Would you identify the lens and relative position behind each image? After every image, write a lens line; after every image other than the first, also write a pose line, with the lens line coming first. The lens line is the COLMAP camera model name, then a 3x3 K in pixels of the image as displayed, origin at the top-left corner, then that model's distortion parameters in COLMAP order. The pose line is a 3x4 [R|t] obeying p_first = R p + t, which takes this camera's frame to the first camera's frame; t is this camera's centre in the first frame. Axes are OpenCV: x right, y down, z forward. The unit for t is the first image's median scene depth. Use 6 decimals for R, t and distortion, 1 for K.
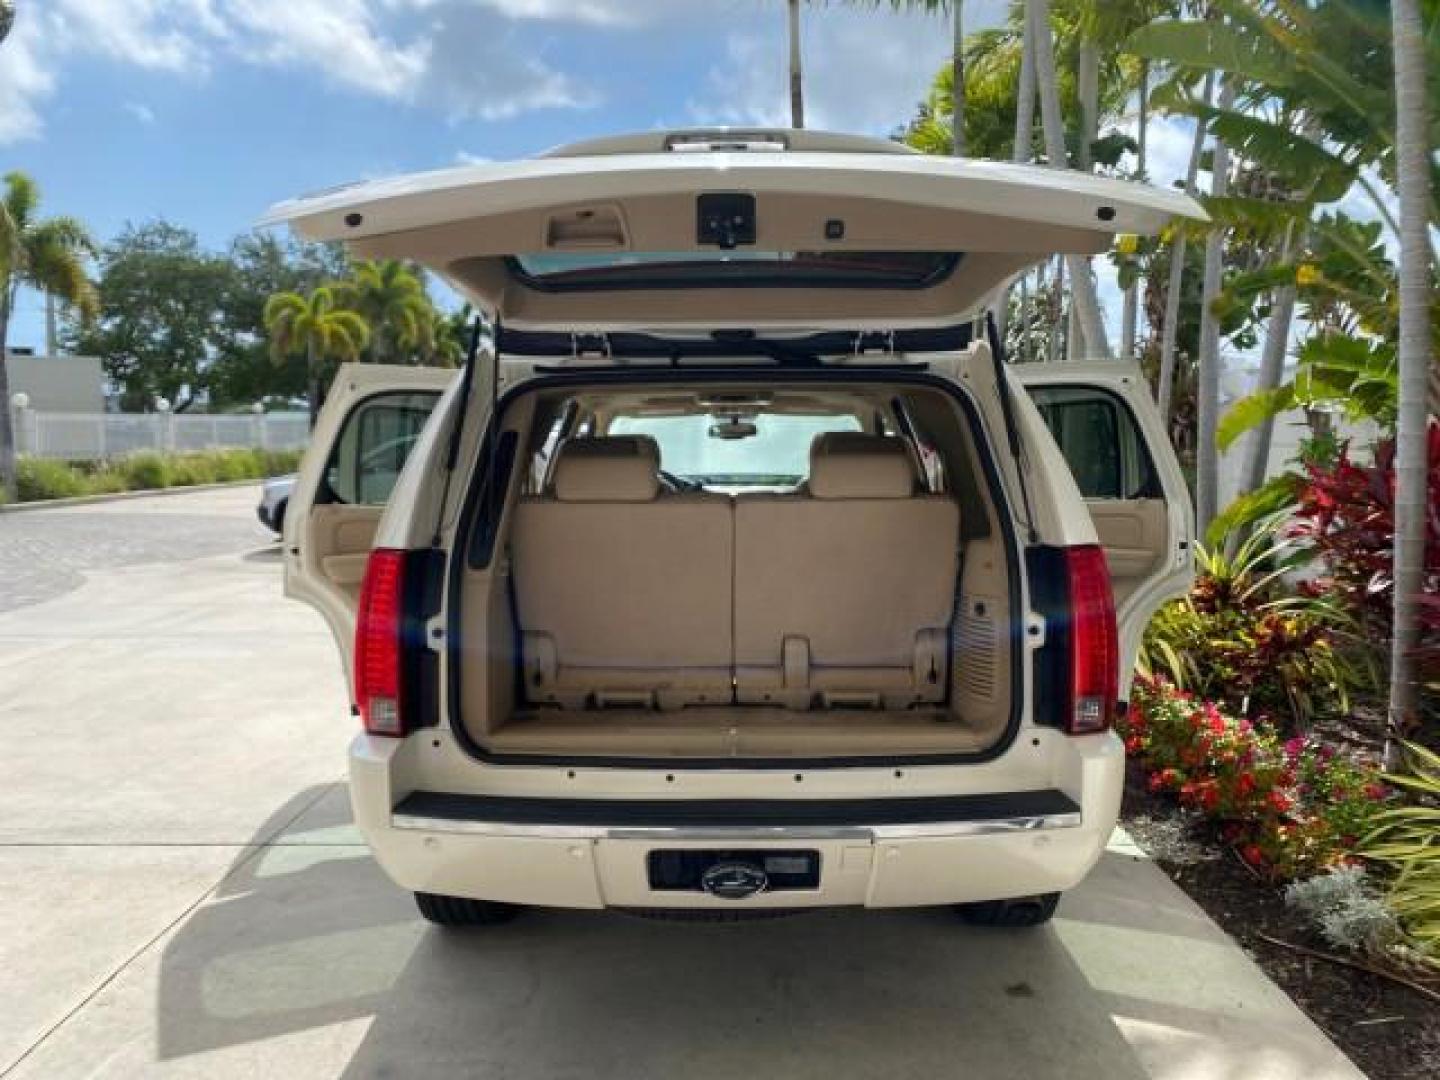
lens RADIAL K [[1100.4, 0, 716.9], [0, 1100.4, 538.7], [0, 0, 1]] dist [0.012683, -0.006195]
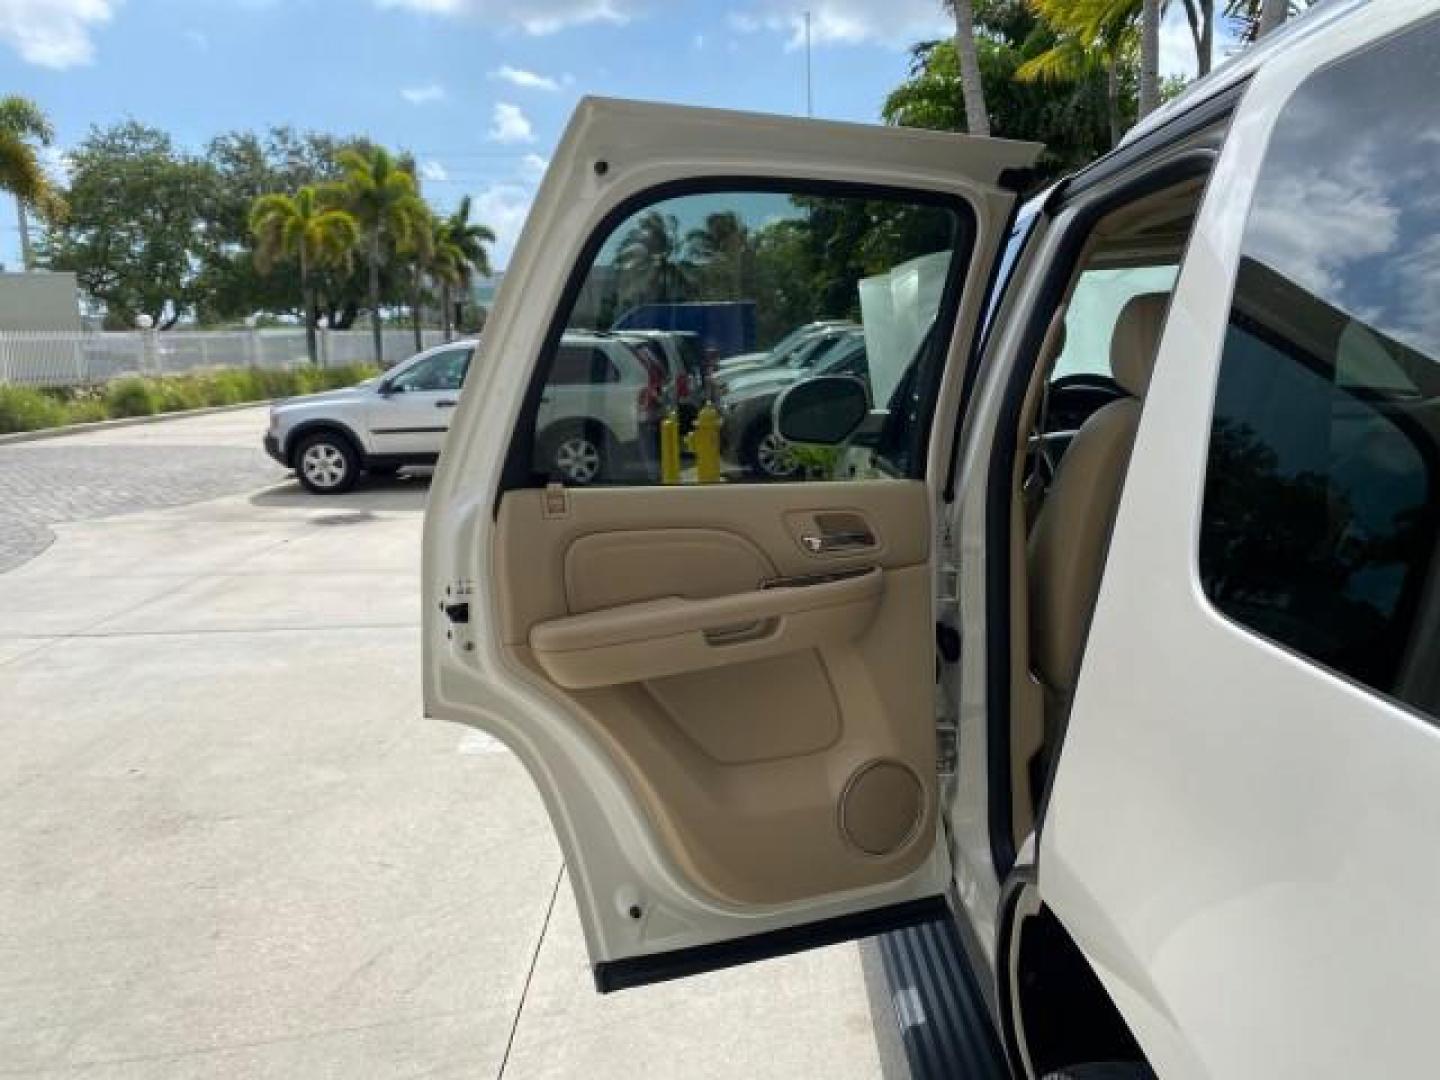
lens RADIAL K [[1147.7, 0, 744.3], [0, 1147.7, 536.9], [0, 0, 1]] dist [0.000909, 0.002602]
pose [[0.999608, -0.027516, 0.005142, -0.148865], [0.027048, 0.996762, 0.075719, -0.022580], [-0.007208, -0.075550, 0.997116, 0.316117]]
